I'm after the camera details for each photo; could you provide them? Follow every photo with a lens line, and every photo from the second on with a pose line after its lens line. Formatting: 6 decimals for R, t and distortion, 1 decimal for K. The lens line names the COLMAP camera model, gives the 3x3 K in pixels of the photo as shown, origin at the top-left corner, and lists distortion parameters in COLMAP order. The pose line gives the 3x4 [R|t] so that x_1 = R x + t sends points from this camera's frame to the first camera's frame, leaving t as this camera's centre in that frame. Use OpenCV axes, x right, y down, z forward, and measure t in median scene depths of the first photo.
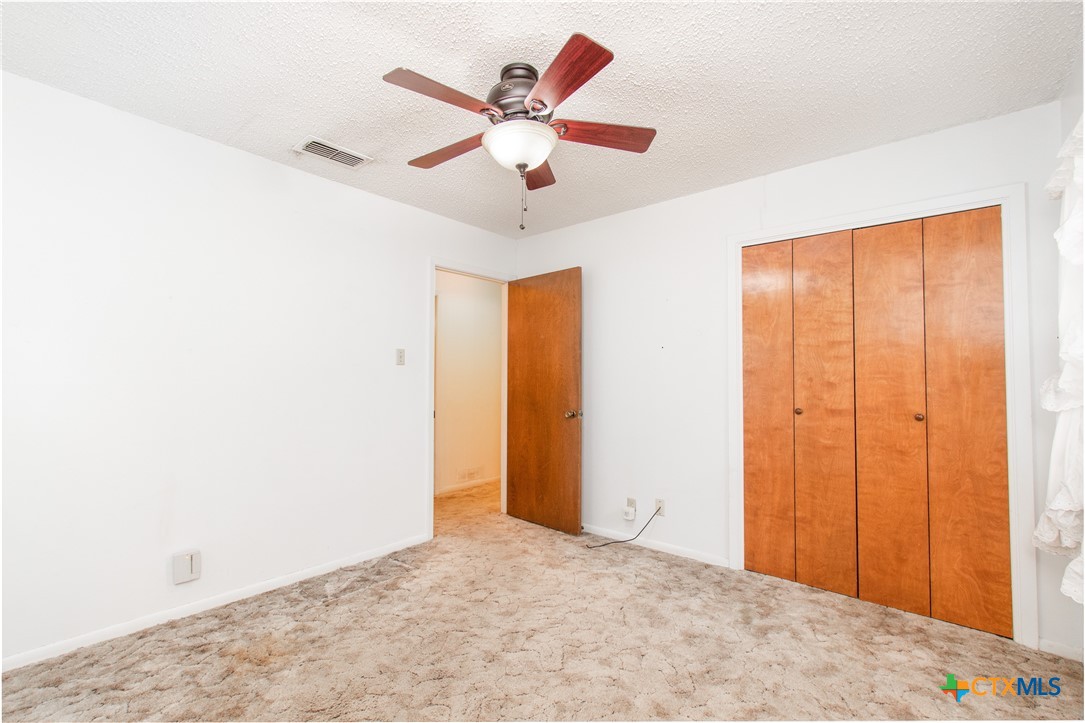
lens RADIAL K [[476.0, 0, 545.0], [0, 476.0, 365.5], [0, 0, 1]] dist [0.002232, 0.000173]
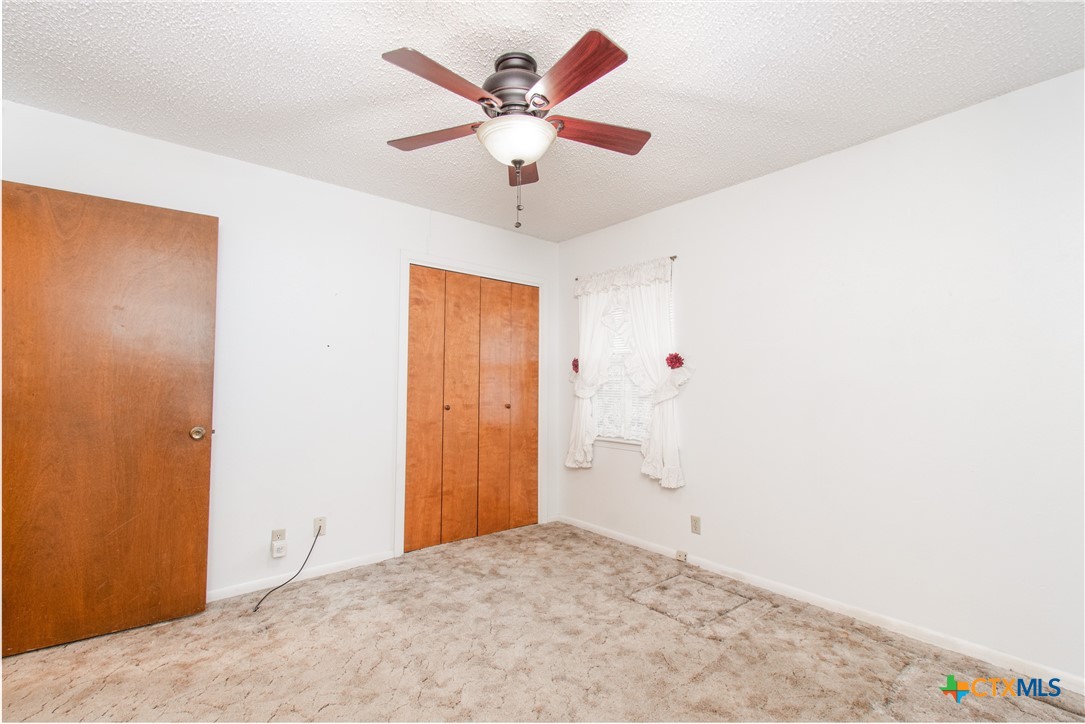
lens RADIAL K [[476.0, 0, 545.0], [0, 476.0, 366.0], [0, 0, 1]] dist [0.002232, 0.000173]
pose [[0.168675, 0.033493, 0.985103, -0.692326], [-0.036834, 0.998939, -0.027657, 0.011659], [-0.984983, -0.031620, 0.169730, 0.546400]]
